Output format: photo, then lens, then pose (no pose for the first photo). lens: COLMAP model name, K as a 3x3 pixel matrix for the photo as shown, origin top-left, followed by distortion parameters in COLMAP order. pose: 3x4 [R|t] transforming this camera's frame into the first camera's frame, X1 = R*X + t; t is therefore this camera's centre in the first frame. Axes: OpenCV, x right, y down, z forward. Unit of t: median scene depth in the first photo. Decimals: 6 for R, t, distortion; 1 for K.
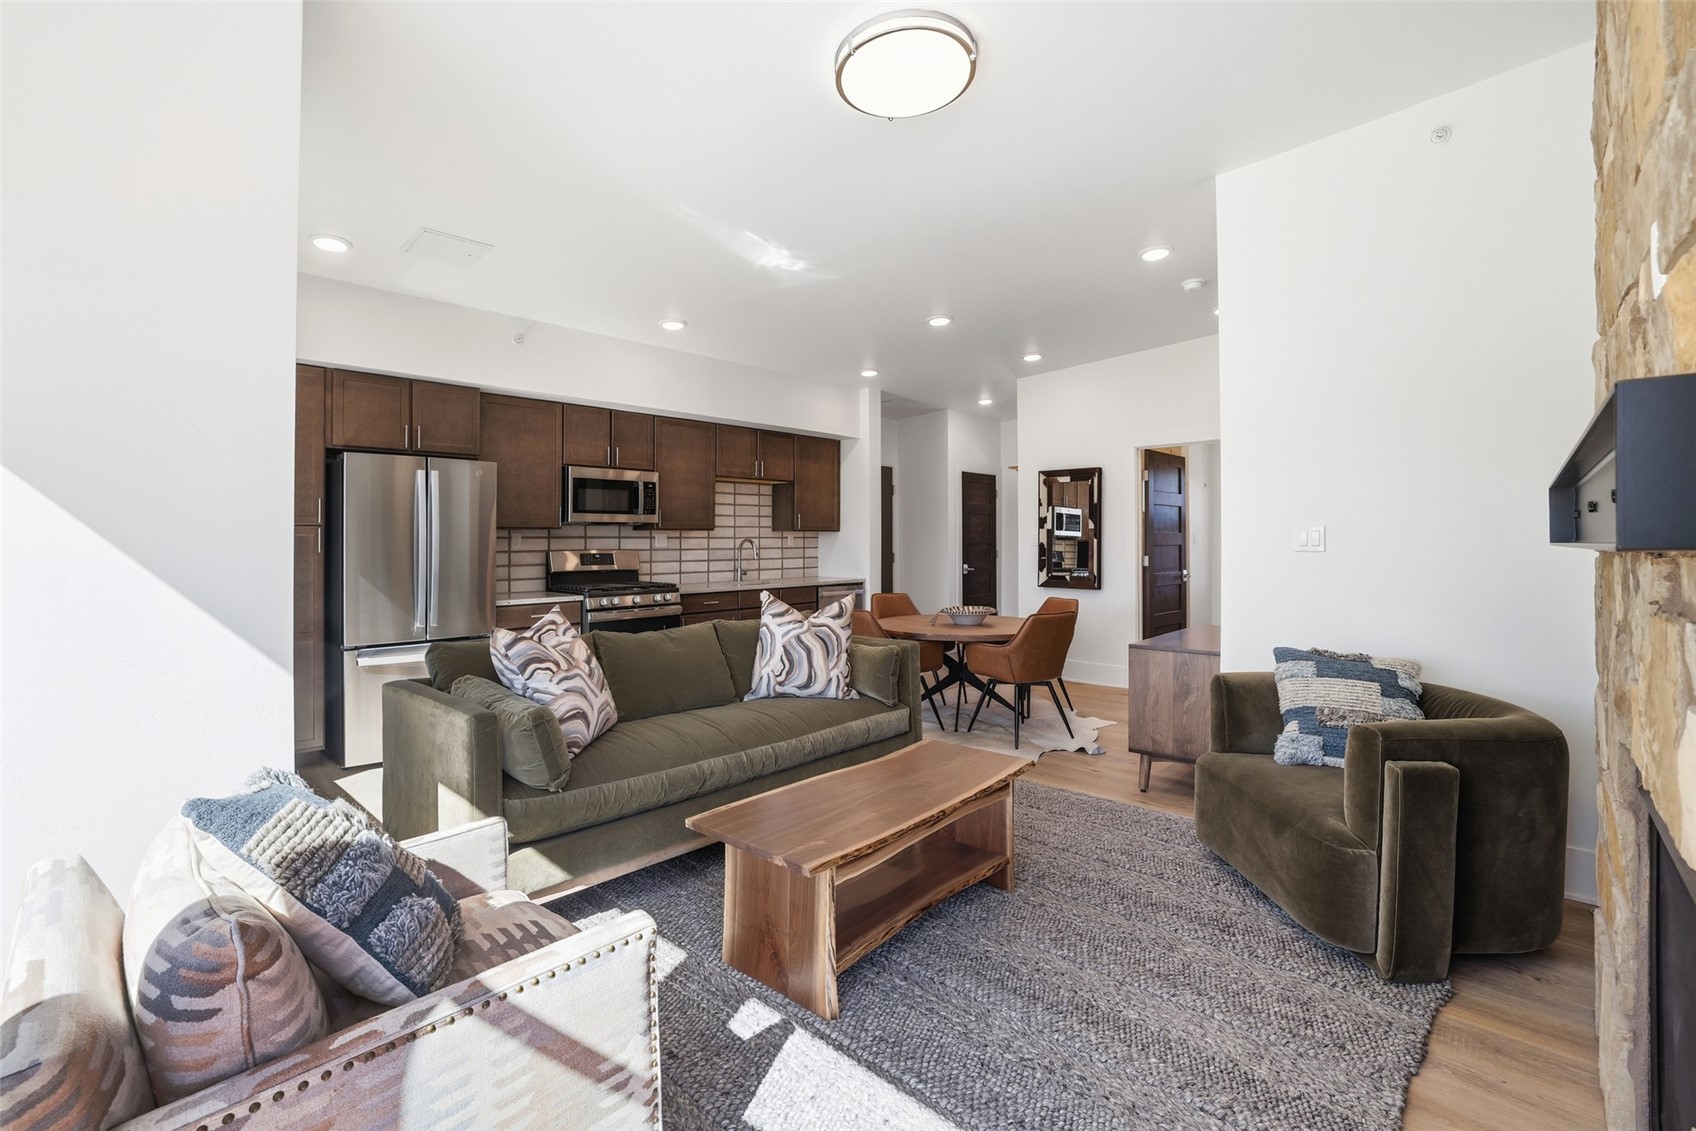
lens RADIAL K [[745.6, 0, 844.0], [0, 745.6, 543.6], [0, 0, 1]] dist [0.000043, 0.000566]
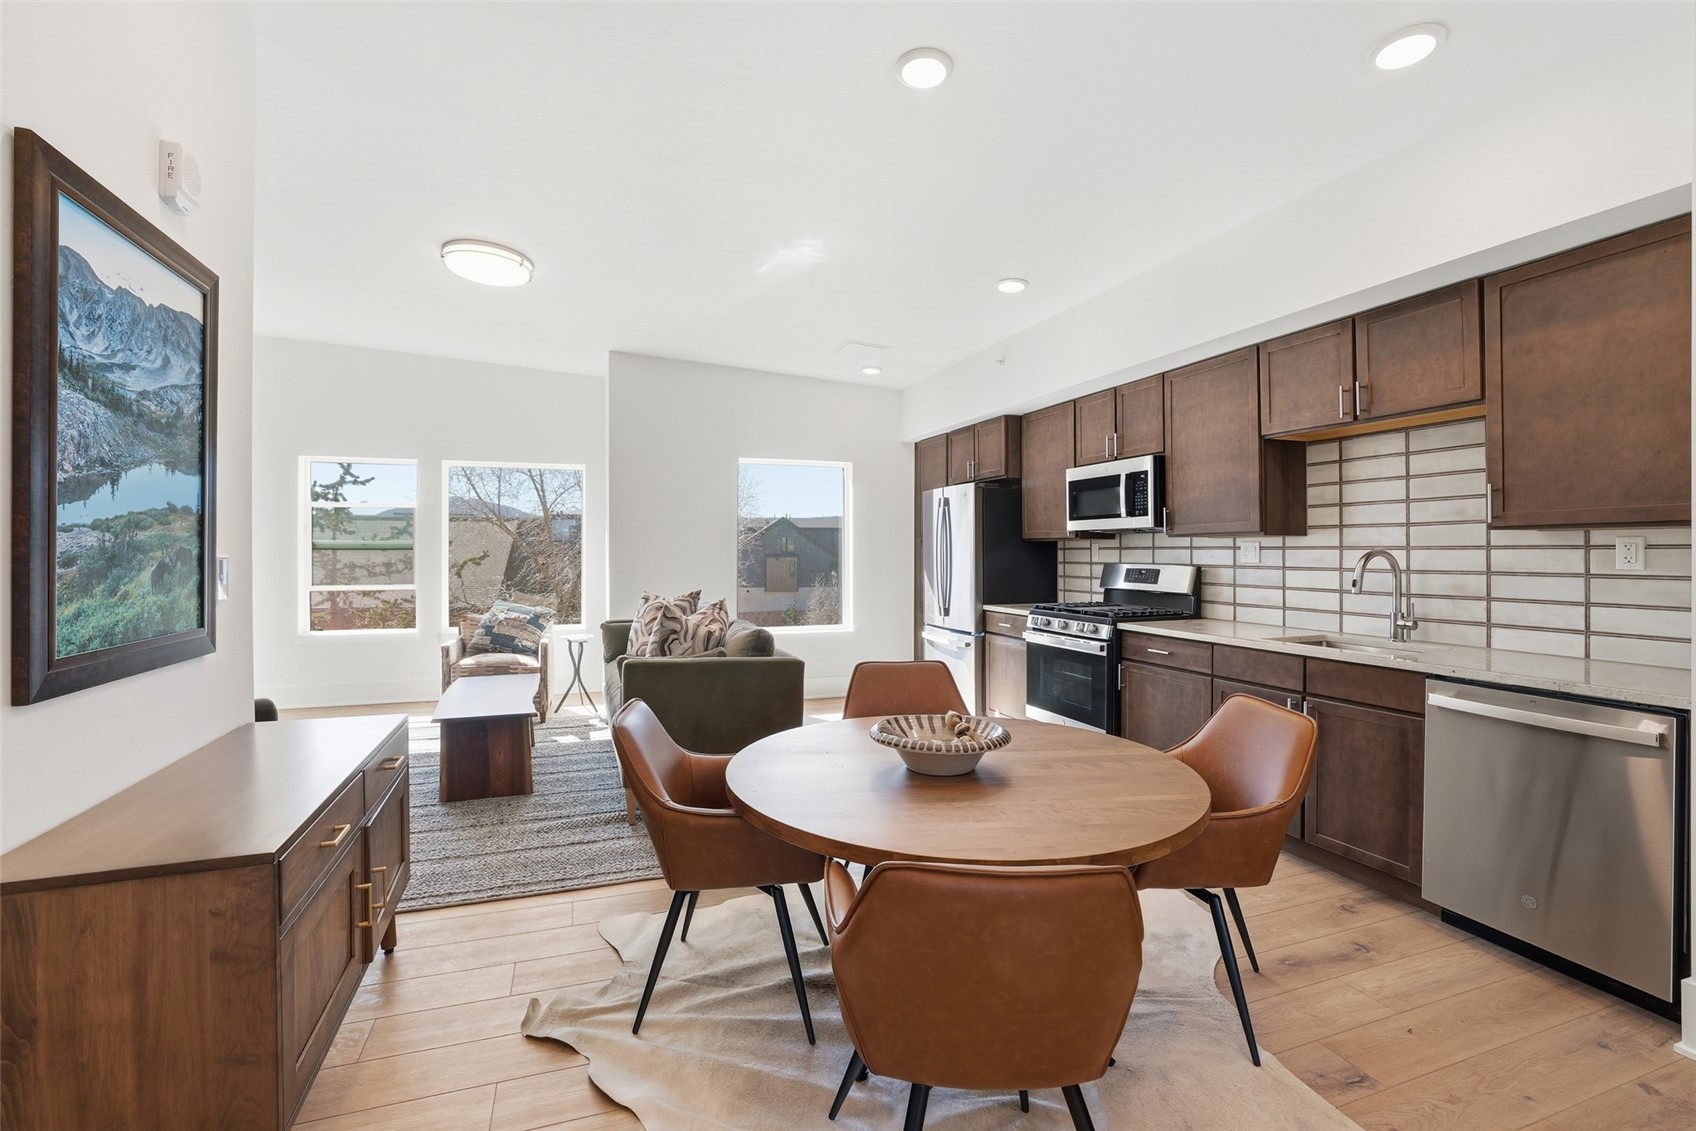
lens RADIAL K [[745.6, 0, 844.0], [0, 745.6, 543.6], [0, 0, 1]] dist [0.000043, 0.000566]
pose [[-0.432874, -0.005140, -0.901440, 0.459432], [-0.003874, 0.999985, -0.003842, -0.007771], [0.901446, 0.001829, -0.432888, 0.941655]]
